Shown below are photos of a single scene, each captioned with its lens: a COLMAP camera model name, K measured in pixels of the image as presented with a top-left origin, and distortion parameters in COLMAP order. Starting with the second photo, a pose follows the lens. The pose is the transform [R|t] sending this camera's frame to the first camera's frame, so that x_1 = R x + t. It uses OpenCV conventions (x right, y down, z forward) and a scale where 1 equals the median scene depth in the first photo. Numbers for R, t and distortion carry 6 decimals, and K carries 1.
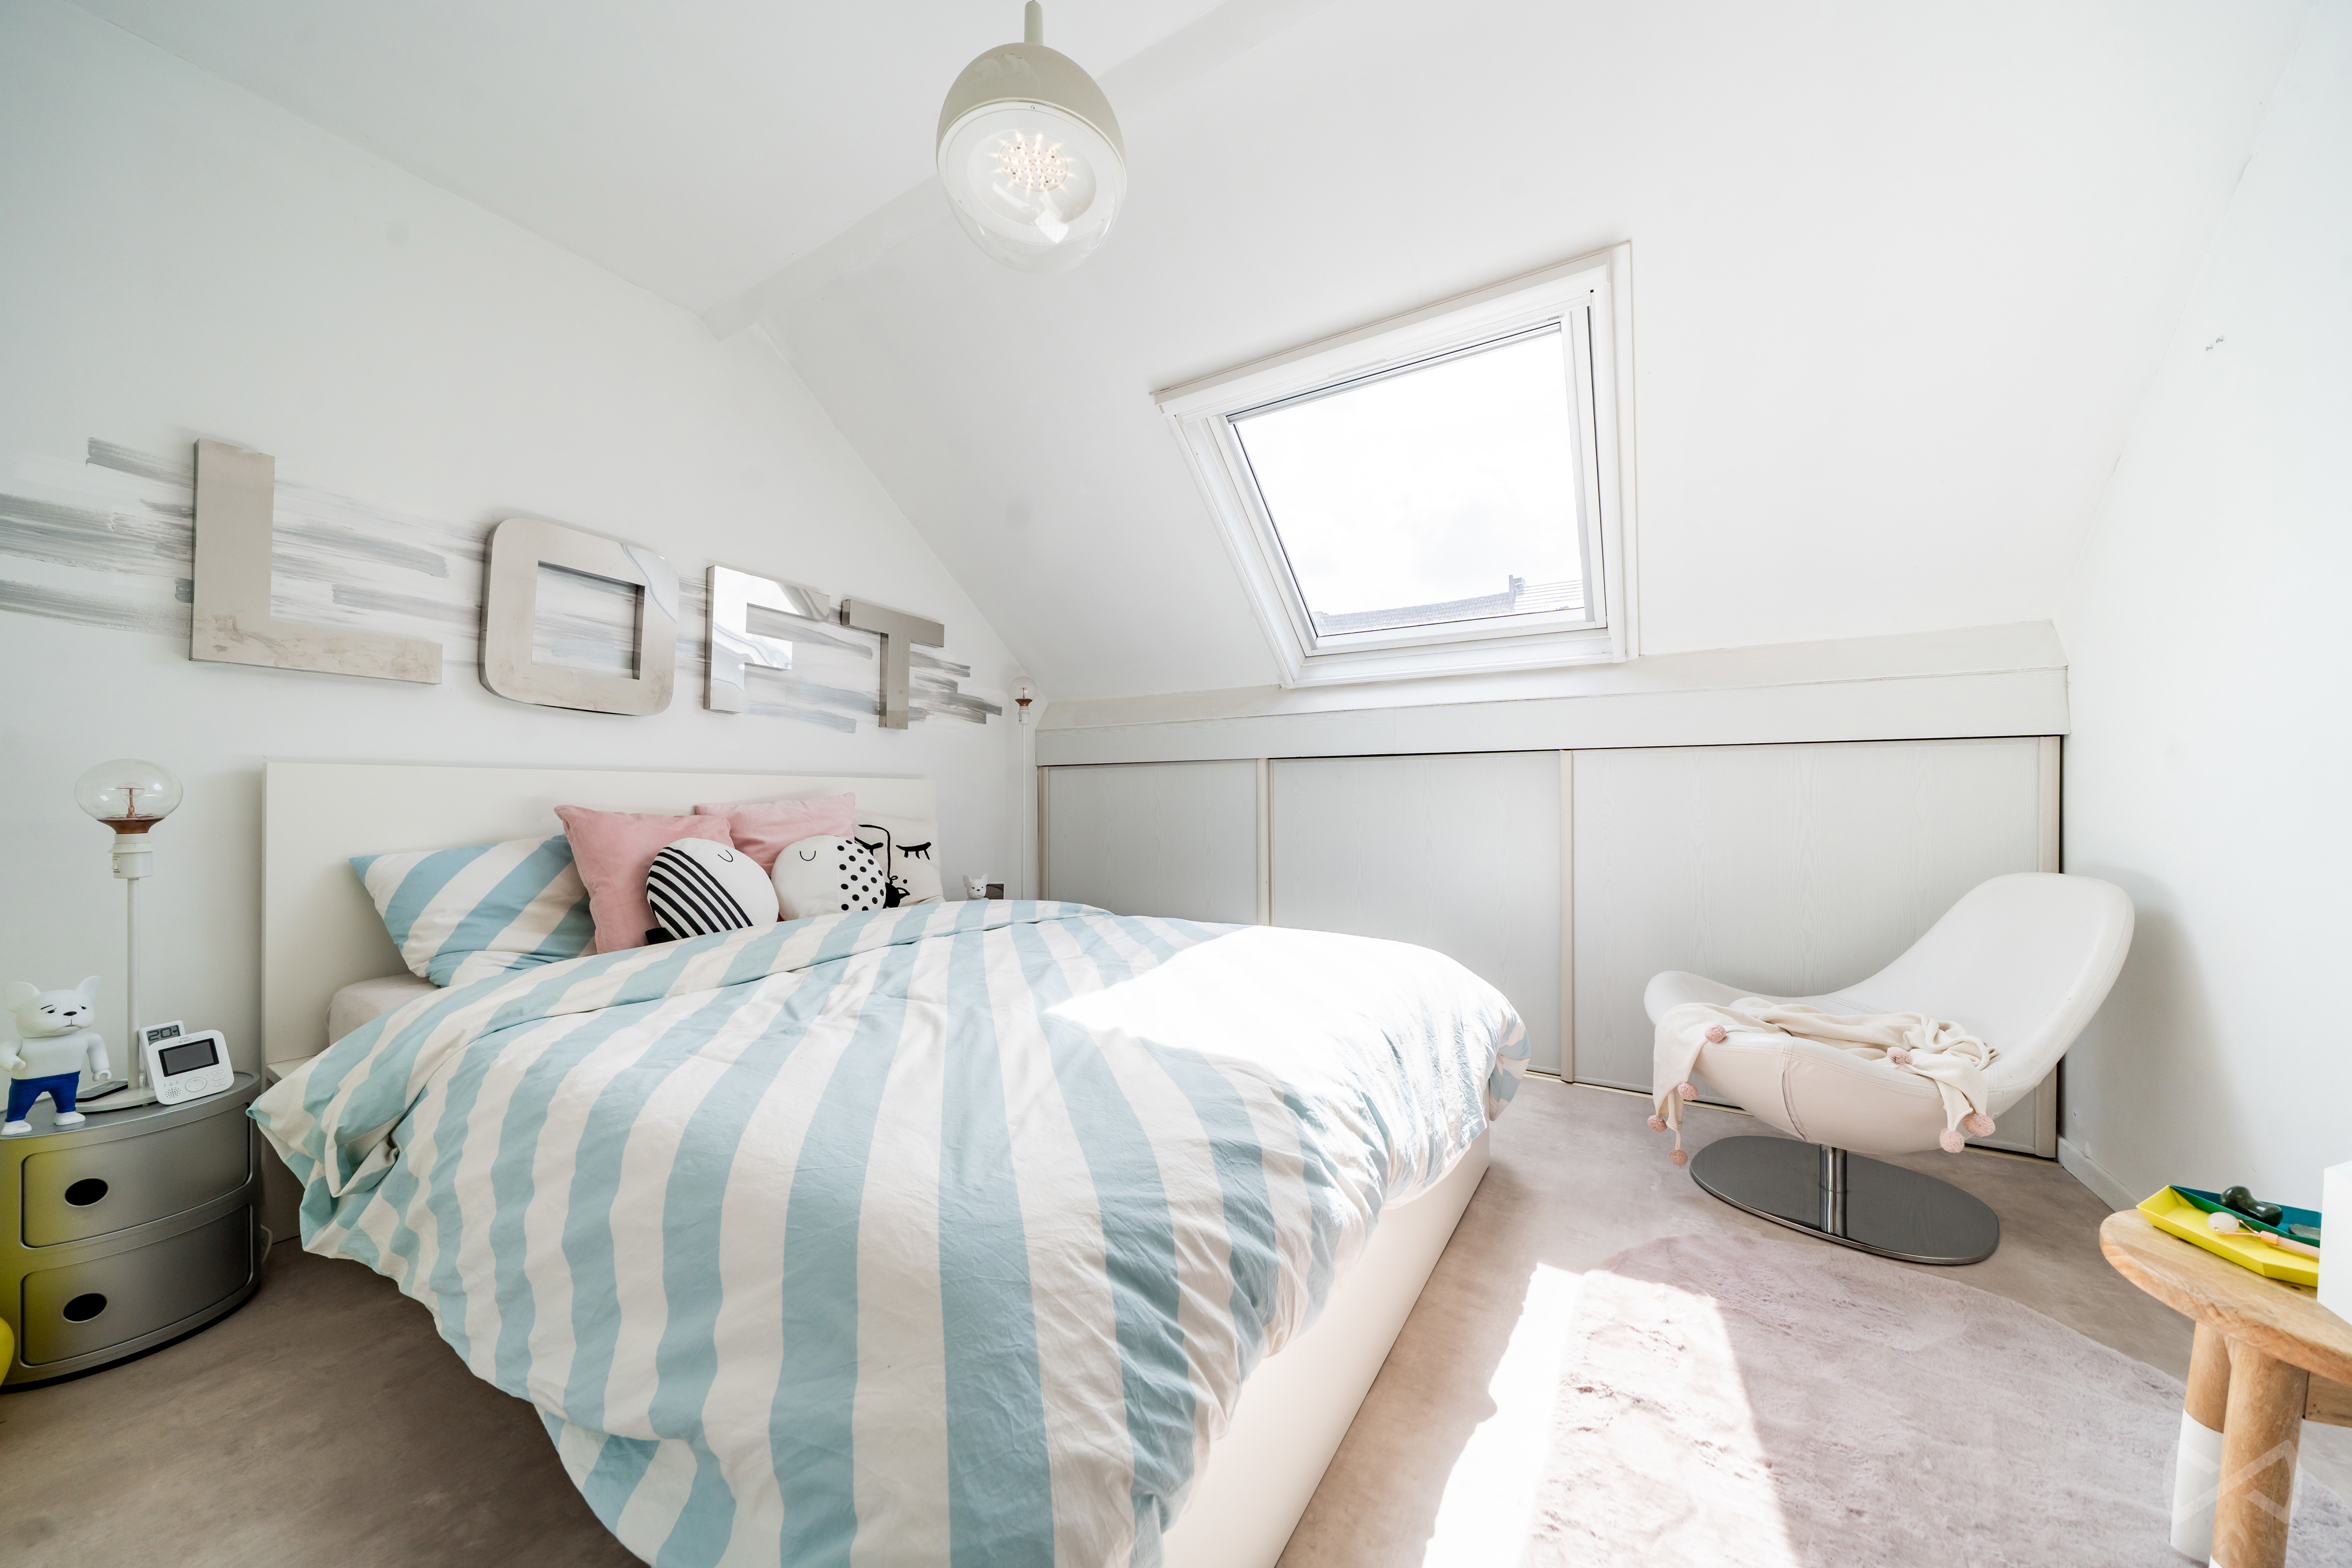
lens RADIAL K [[795.0, 0, 1171.2], [0, 795.0, 786.9], [0, 0, 1]] dist [-0.007678, 0.000324]
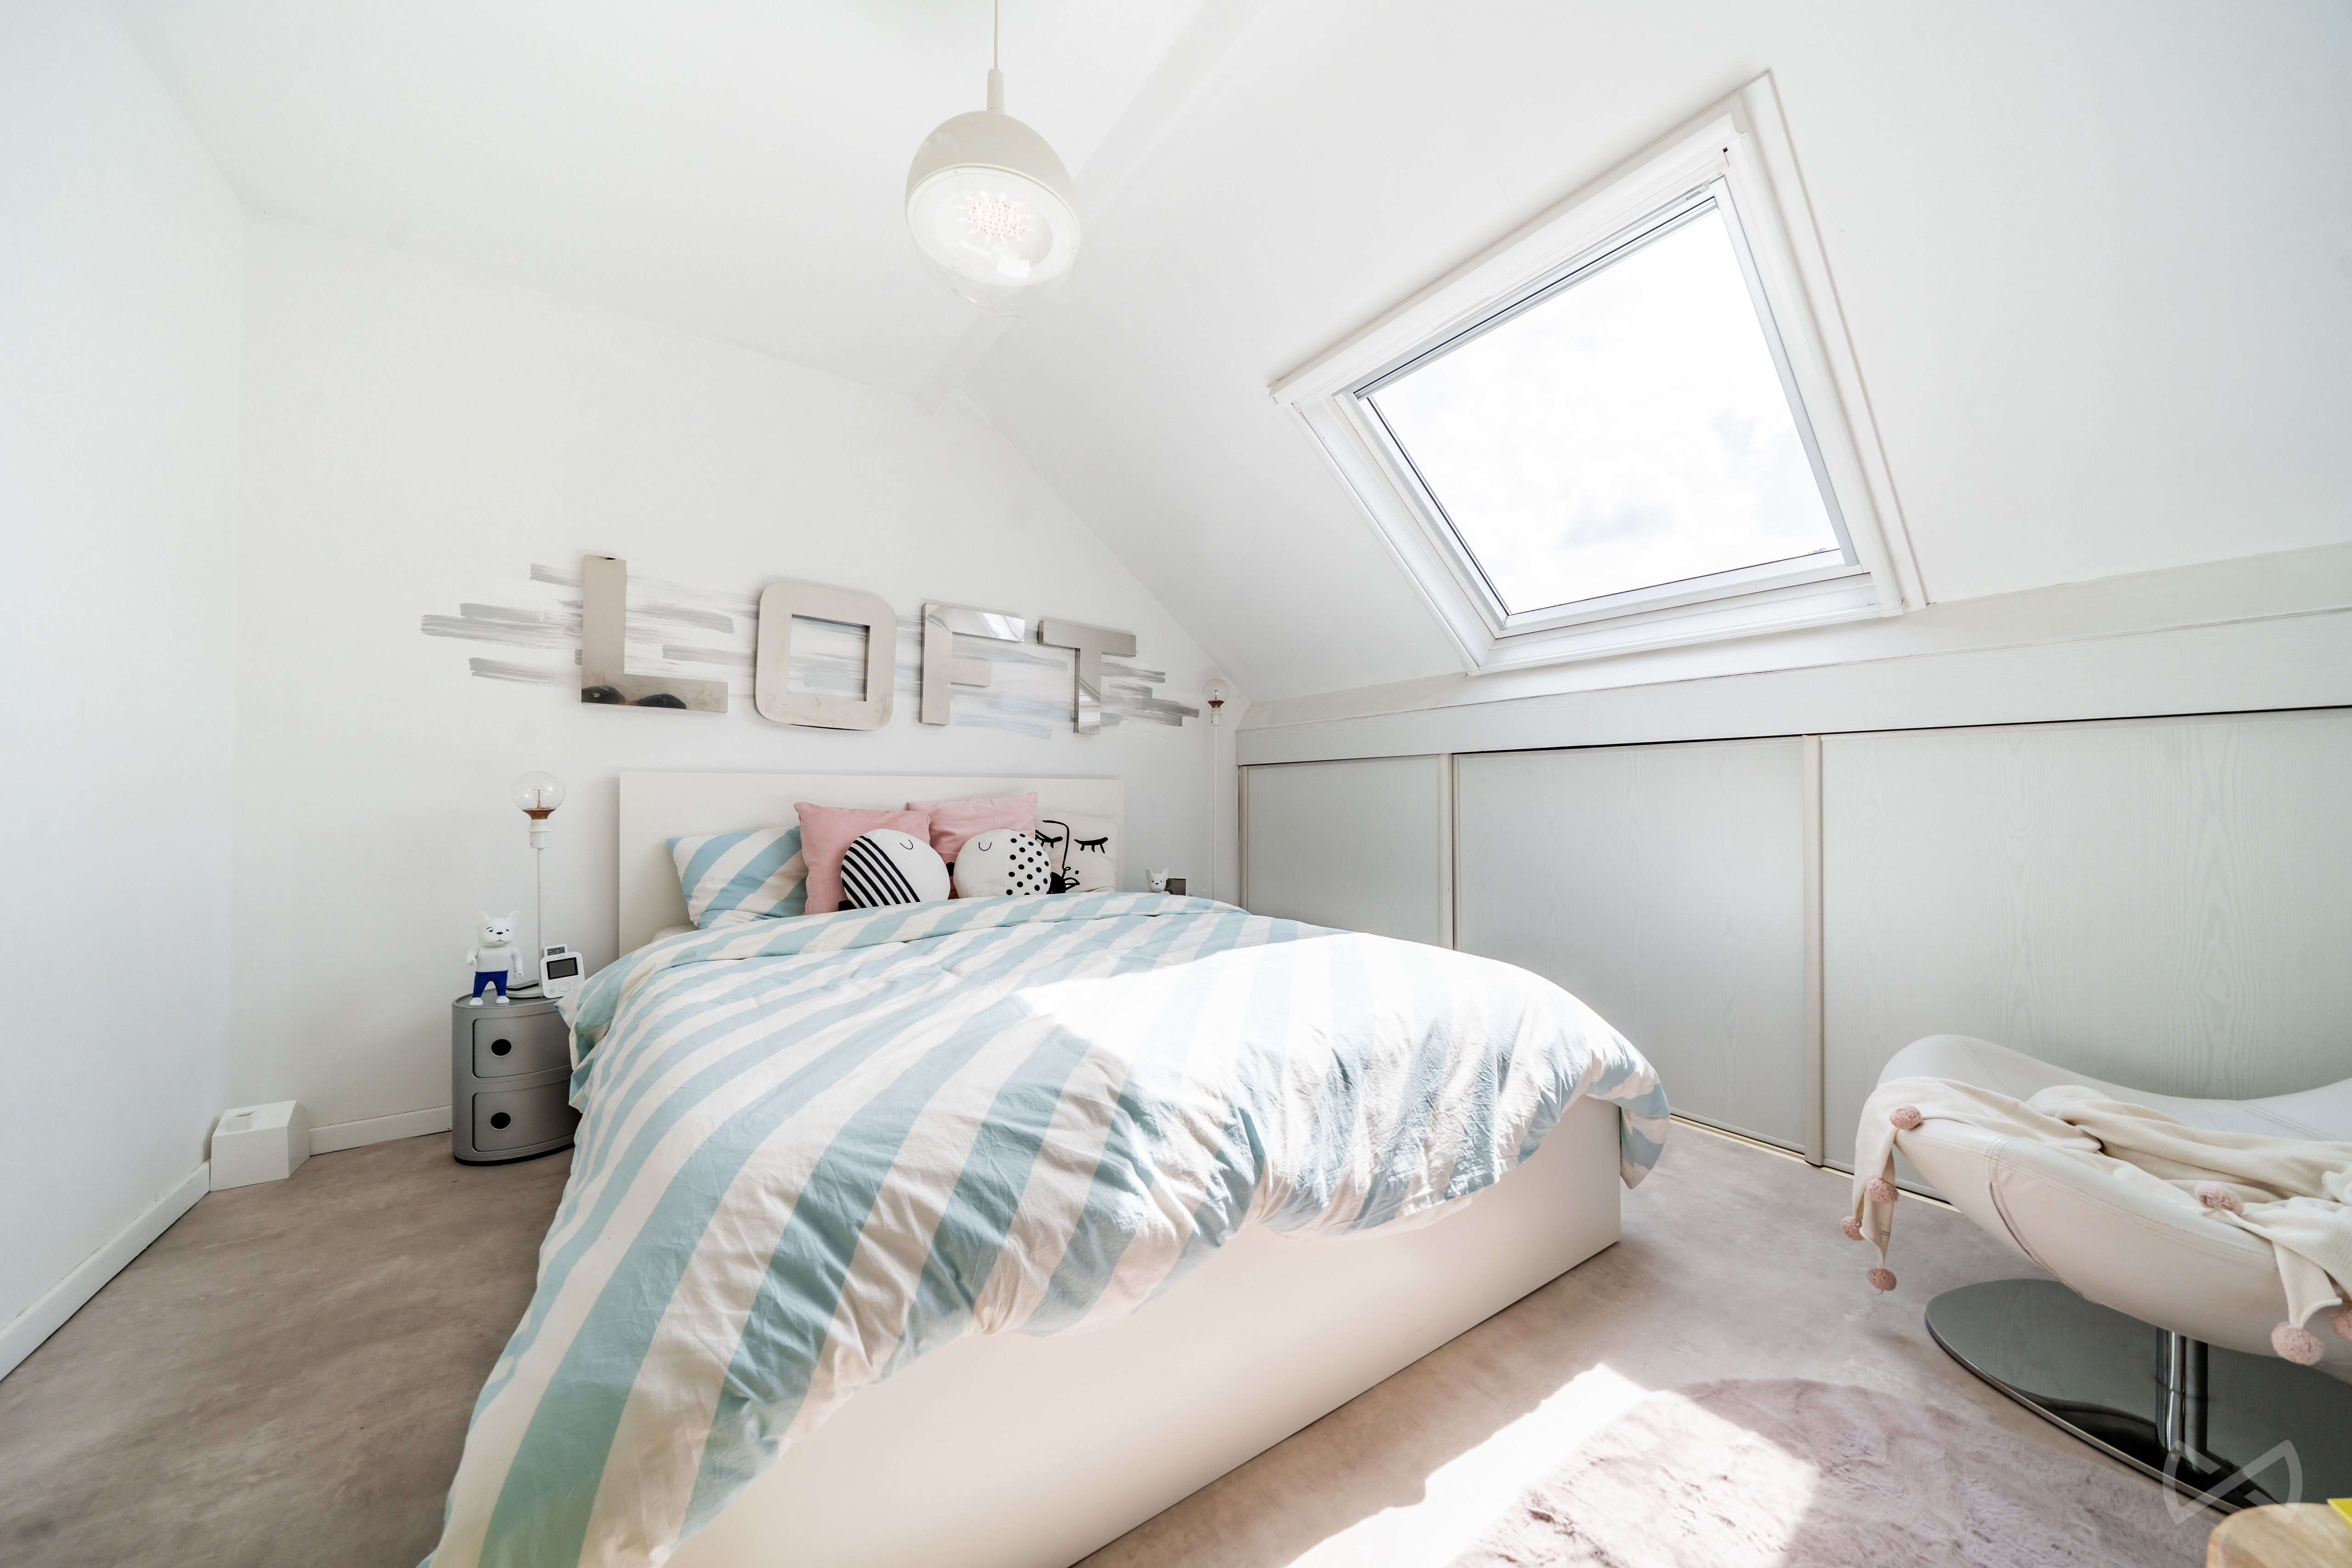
lens RADIAL K [[795.0, 0, 1173.6], [0, 795.0, 787.6], [0, 0, 1]] dist [-0.007678, 0.000324]
pose [[0.916140, -0.003530, -0.400844, 0.355502], [0.004509, 0.999989, 0.001500, 0.000811], [0.400834, -0.003182, 0.916145, 0.067737]]
